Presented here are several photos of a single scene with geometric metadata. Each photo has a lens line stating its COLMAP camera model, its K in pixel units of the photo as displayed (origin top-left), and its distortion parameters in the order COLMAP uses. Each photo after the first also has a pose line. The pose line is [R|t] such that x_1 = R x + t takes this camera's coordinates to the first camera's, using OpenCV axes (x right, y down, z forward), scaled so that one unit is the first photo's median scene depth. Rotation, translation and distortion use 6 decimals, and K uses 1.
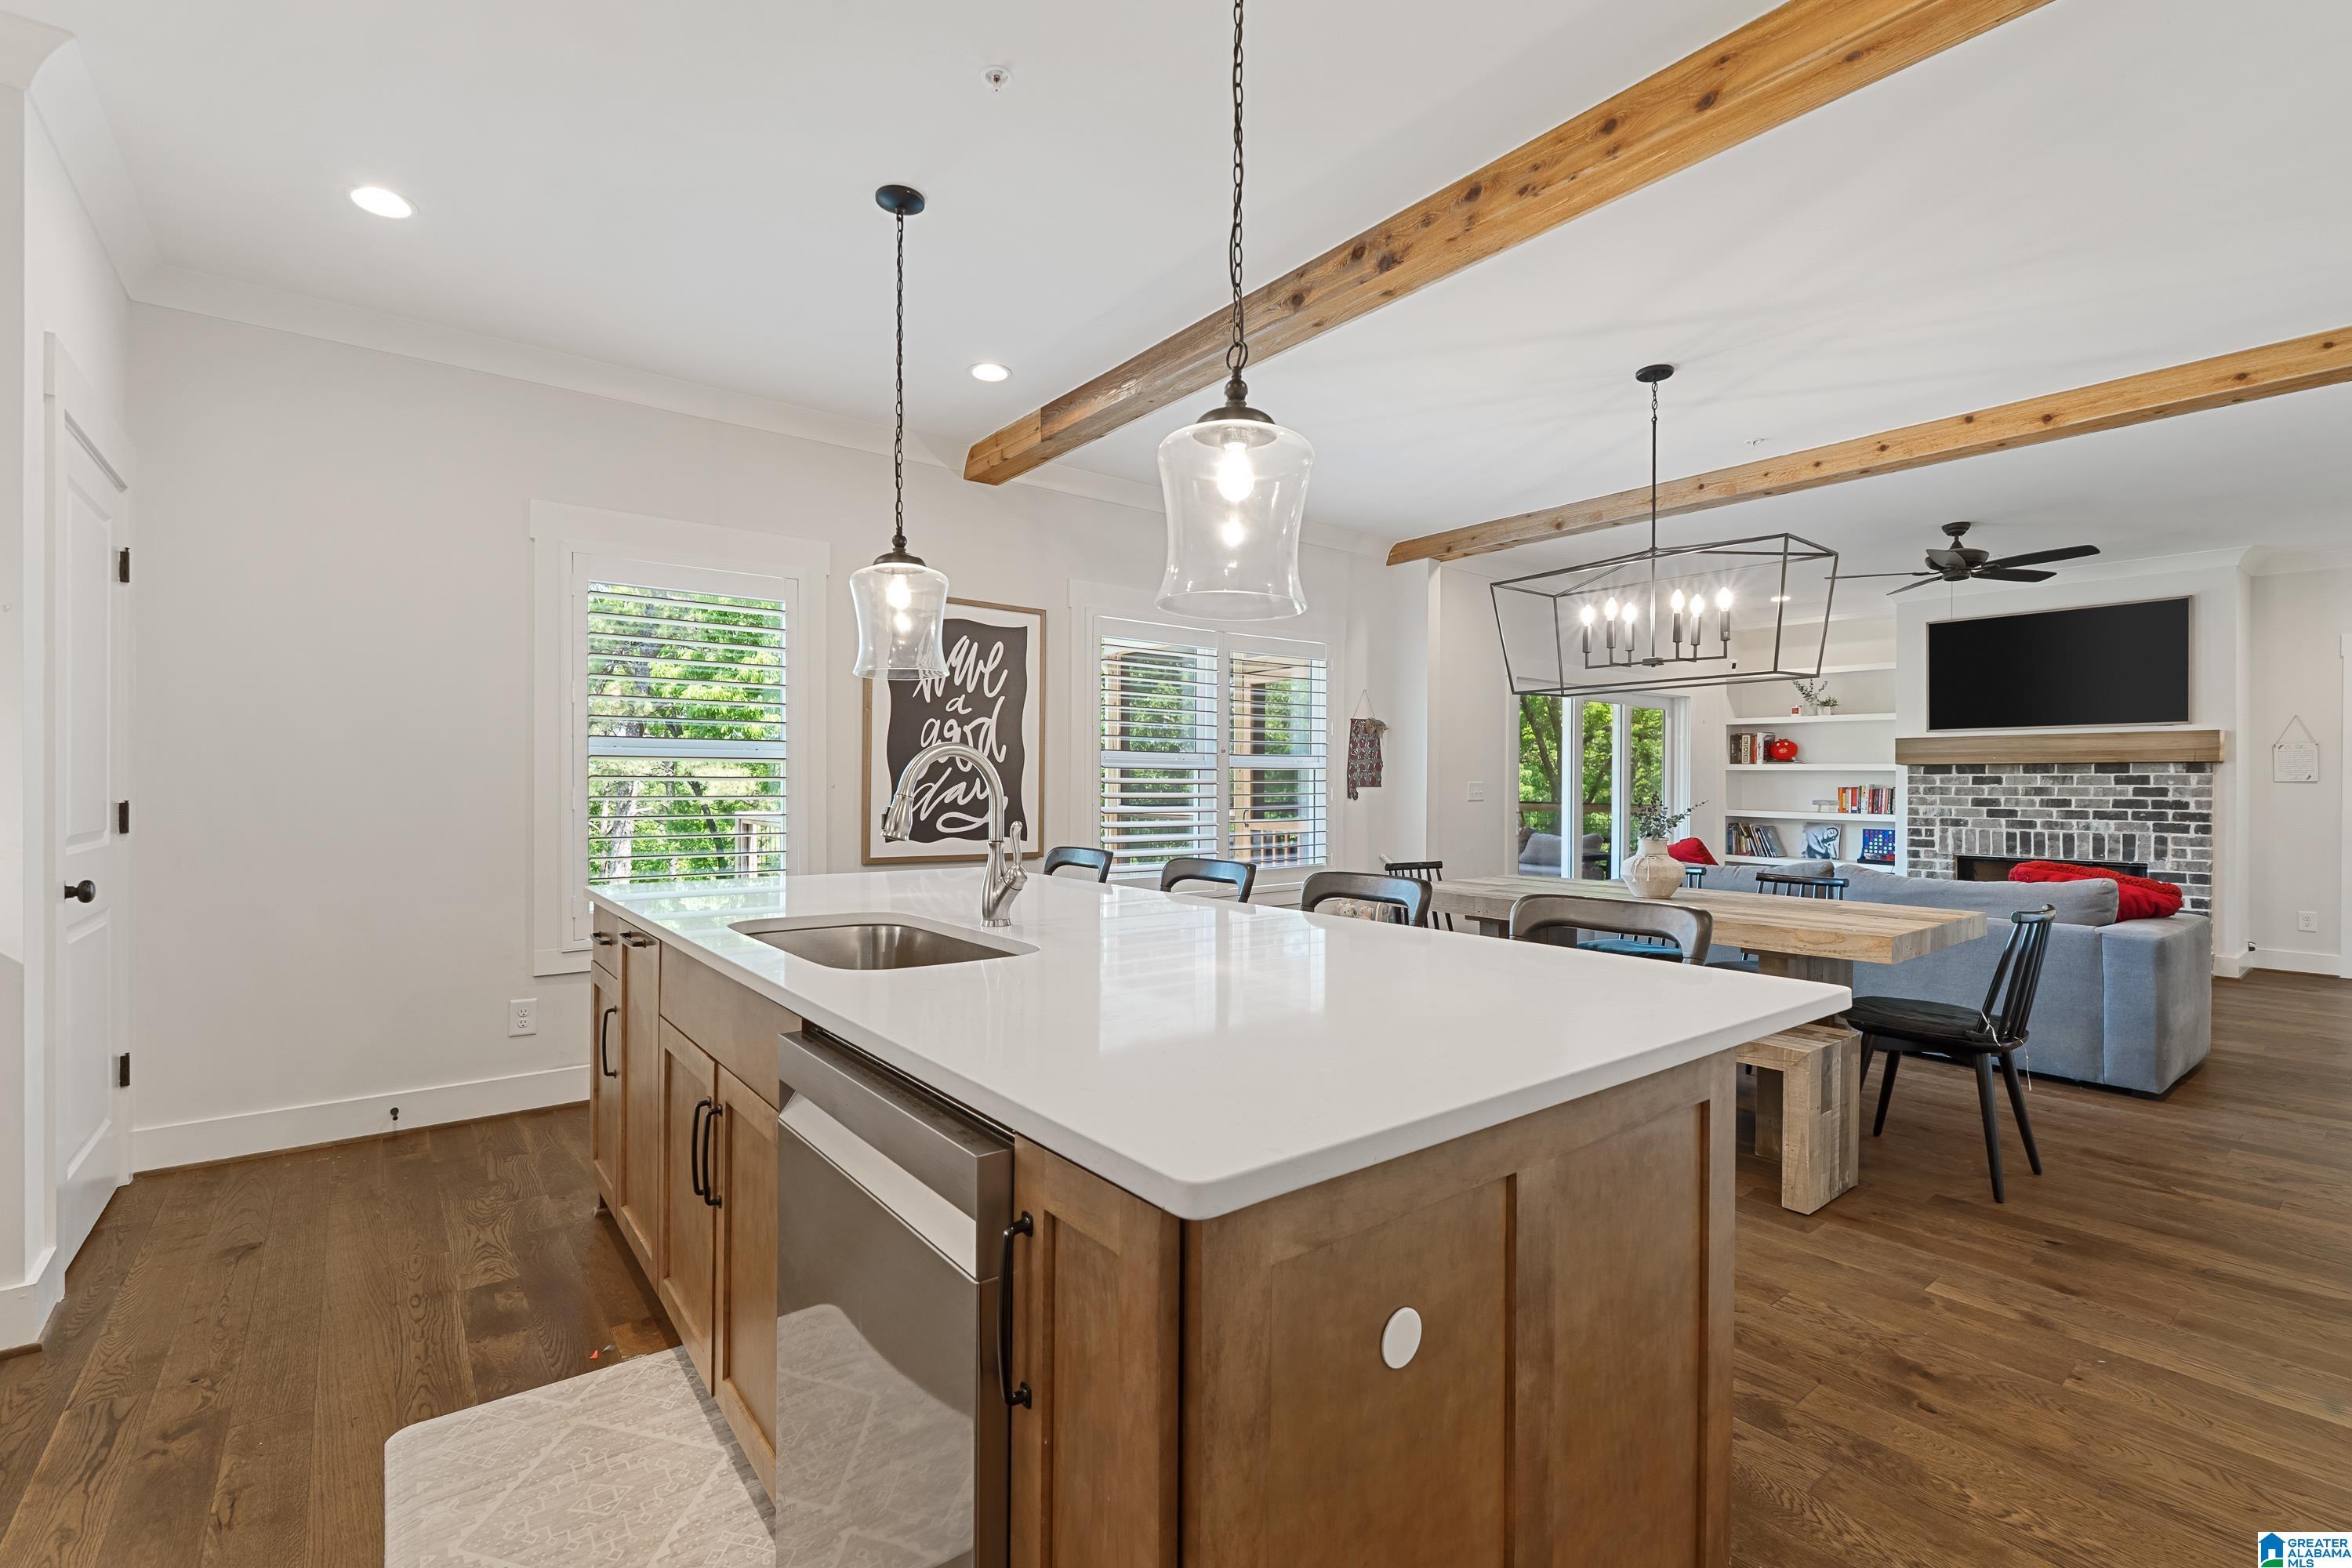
lens RADIAL K [[1057.9, 0, 1170.3], [0, 1057.9, 784.1], [0, 0, 1]] dist [0.001304, -0.000336]
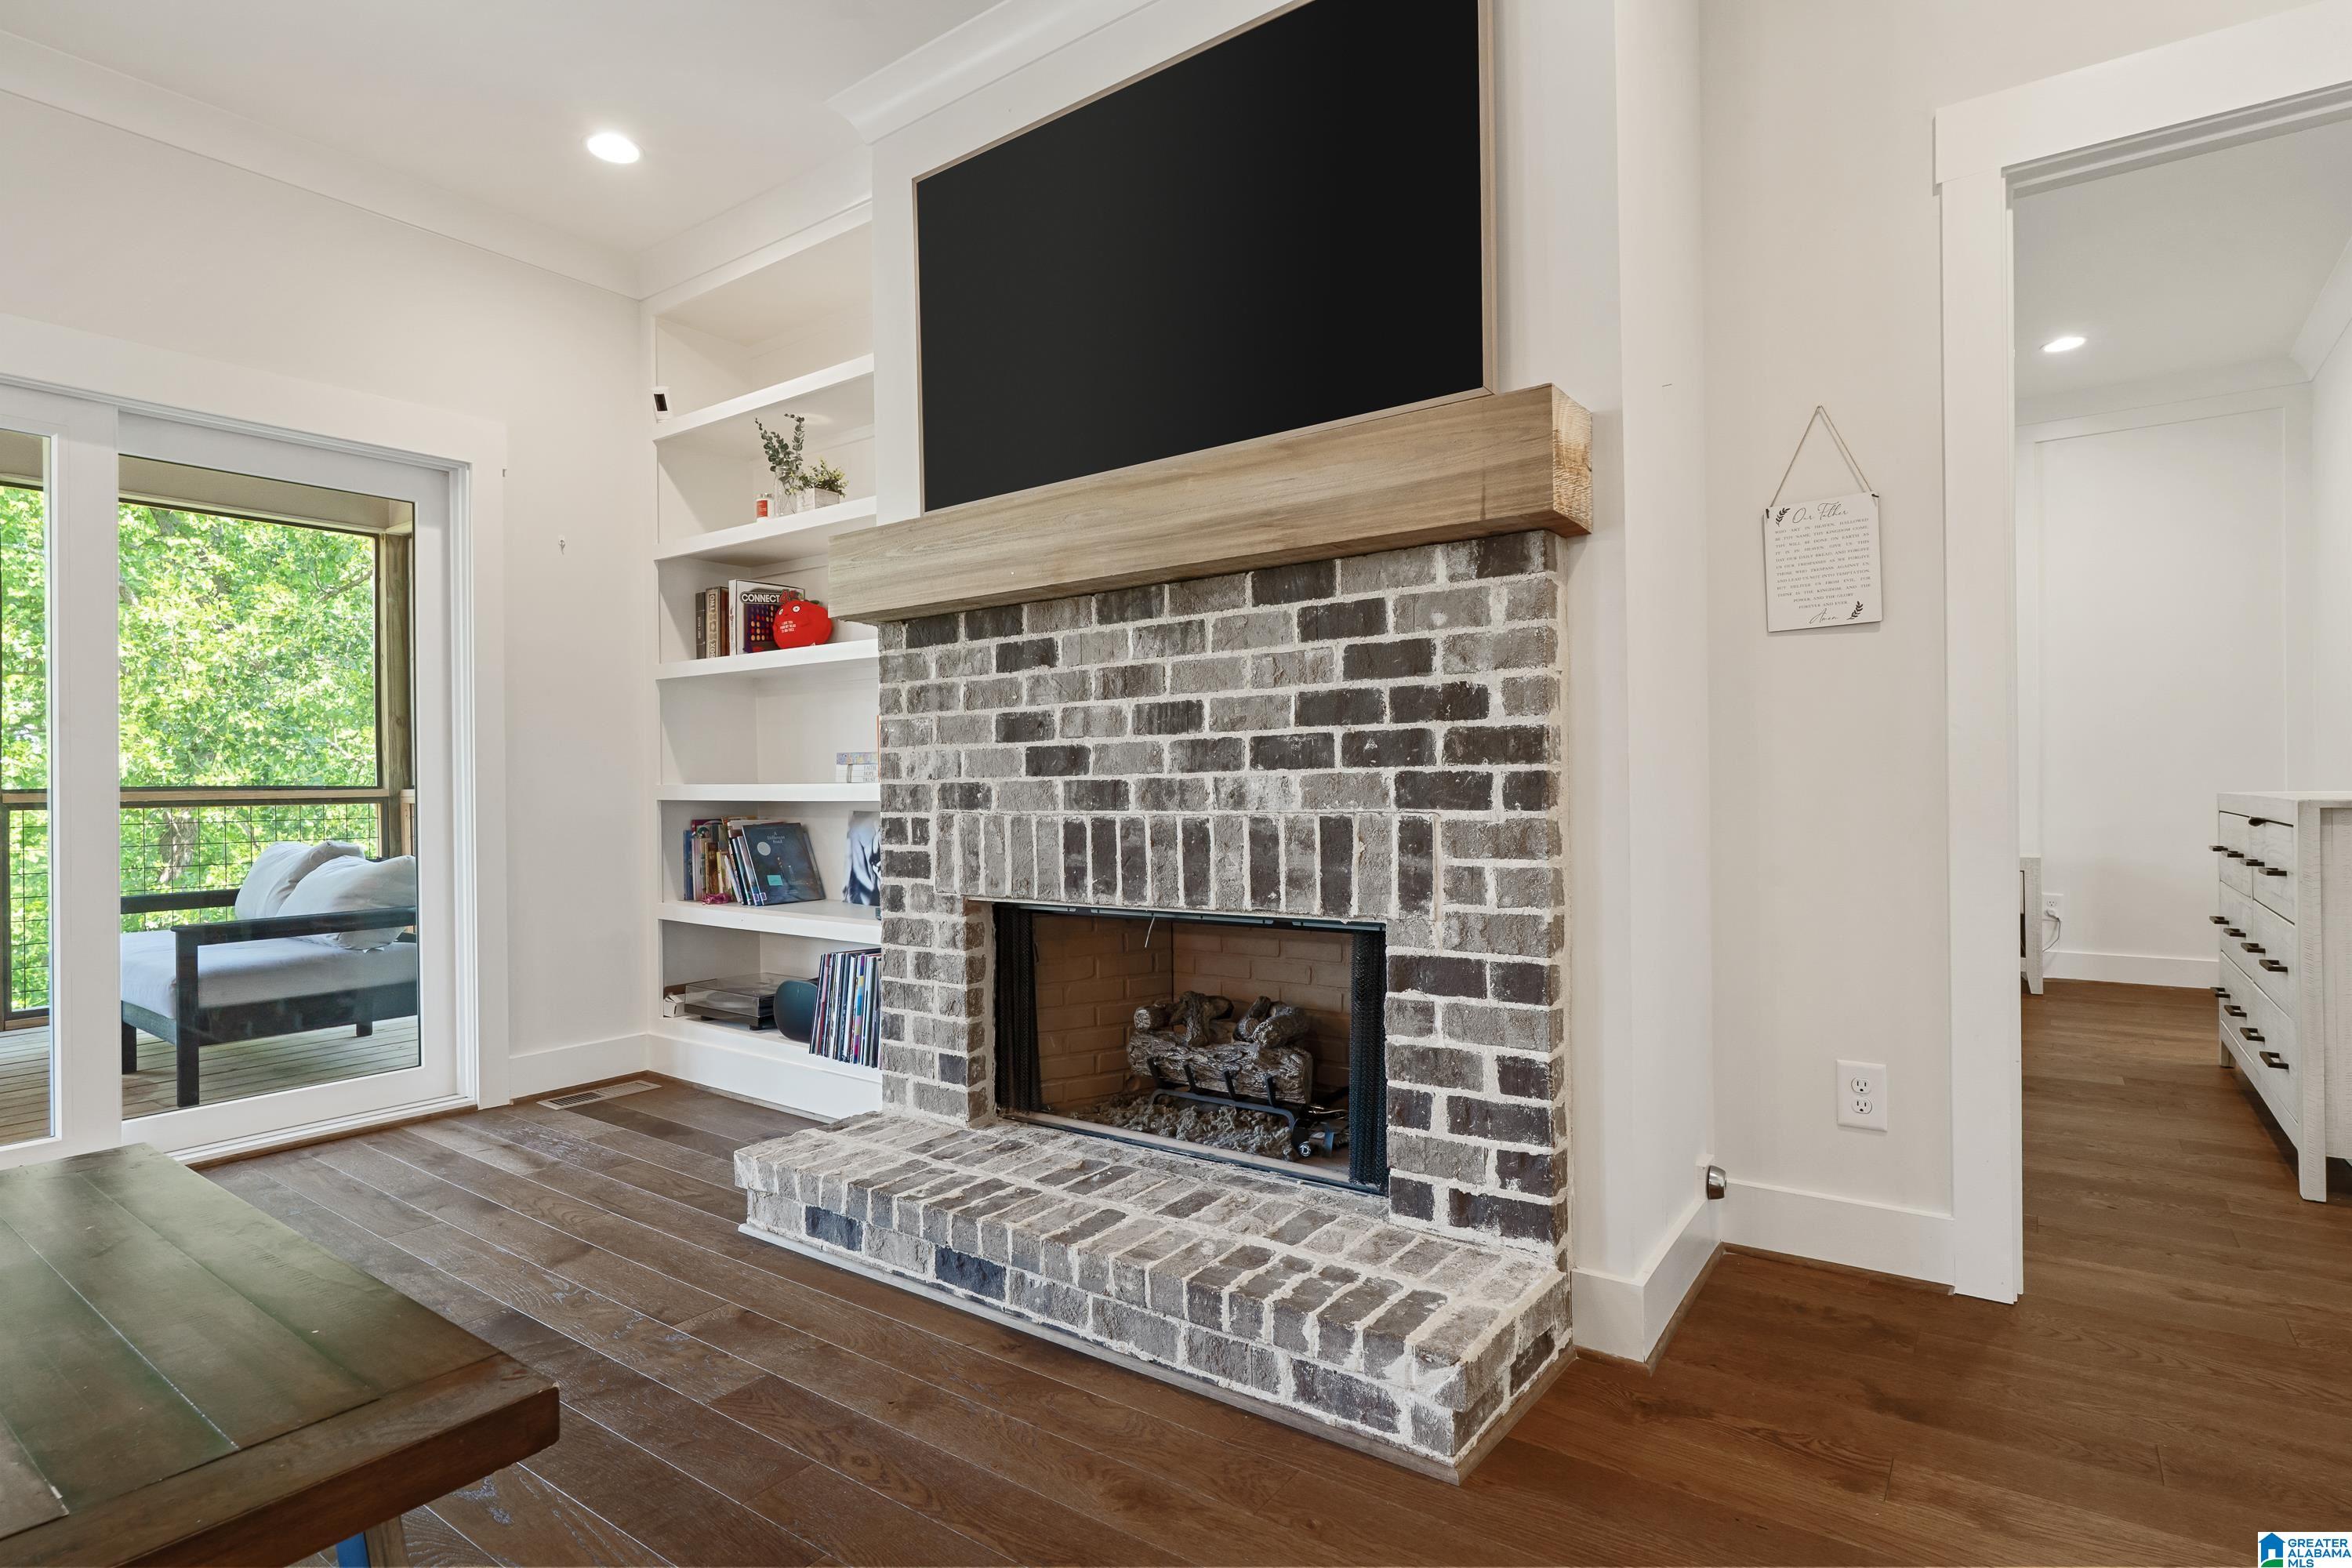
lens RADIAL K [[1203.5, 0, 1180.1], [0, 1203.5, 779.3], [0, 0, 1]] dist [0.004694, 0.000313]
pose [[0.960843, -0.020823, 0.276309, 0.767707], [0.022281, 0.999749, -0.002137, 0.036569], [-0.276196, 0.008209, 0.961066, 0.699674]]
